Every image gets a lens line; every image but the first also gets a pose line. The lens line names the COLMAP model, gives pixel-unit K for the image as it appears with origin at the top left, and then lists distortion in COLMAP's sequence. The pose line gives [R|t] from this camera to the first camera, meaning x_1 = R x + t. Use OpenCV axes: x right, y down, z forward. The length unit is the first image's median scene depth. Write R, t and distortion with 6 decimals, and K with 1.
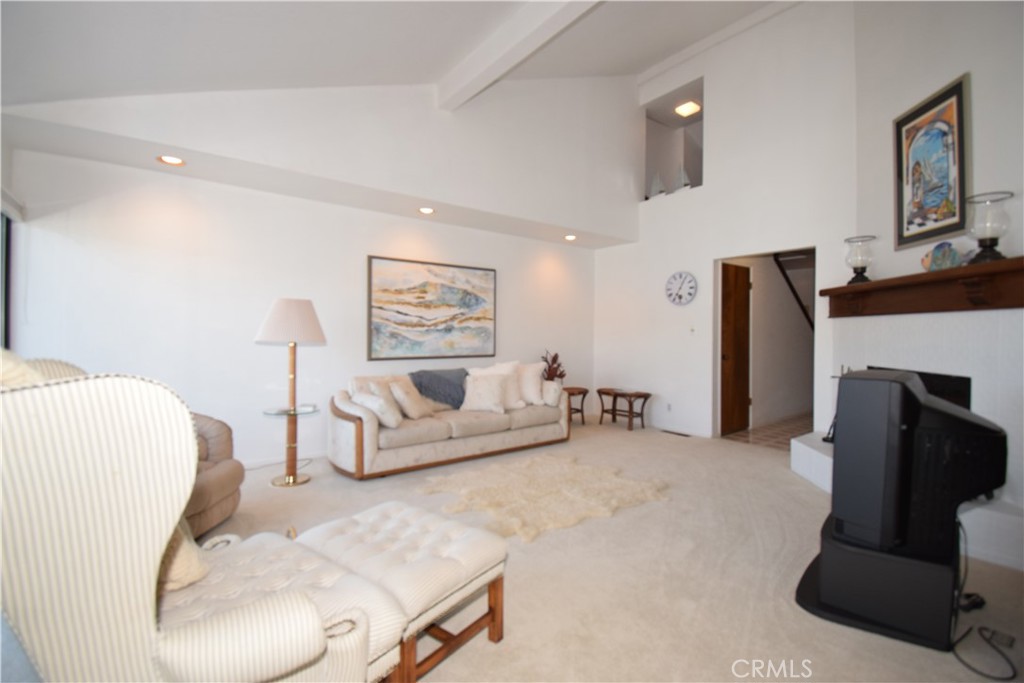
lens RADIAL K [[454.1, 0, 510.3], [0, 454.1, 333.3], [0, 0, 1]] dist [0.018232, -0.024691]
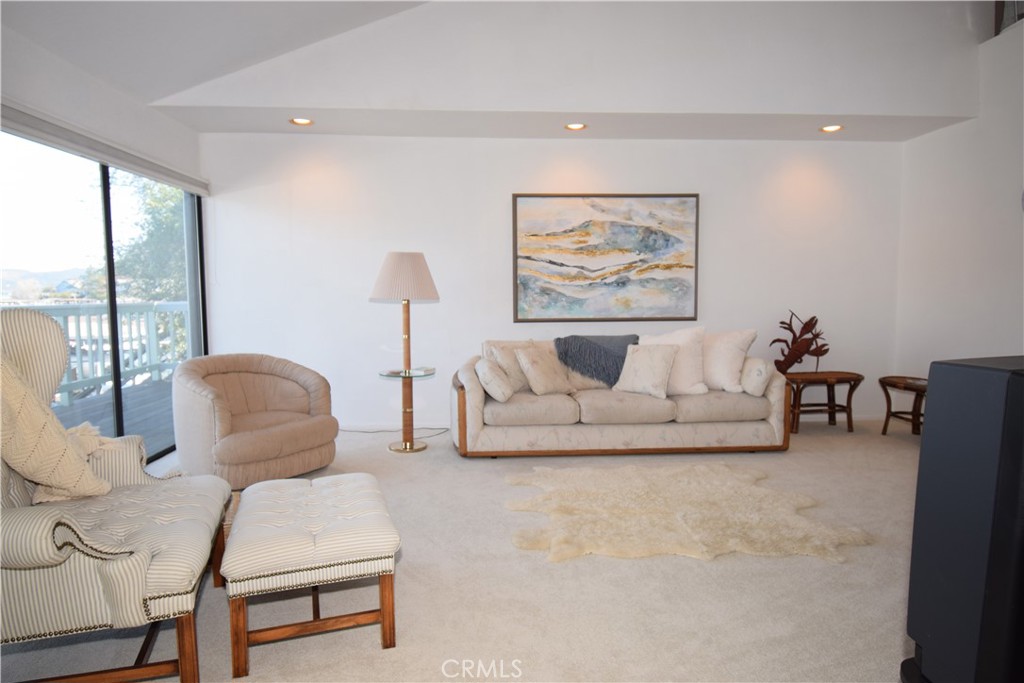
lens RADIAL K [[592.8, 0, 511.7], [0, 592.8, 337.4], [0, 0, 1]] dist [-0.000350, 0.000317]
pose [[0.821754, 0.030302, -0.569037, 0.287081], [0.012363, 0.997402, 0.070968, 0.010492], [0.569709, -0.065353, 0.819244, 0.099285]]
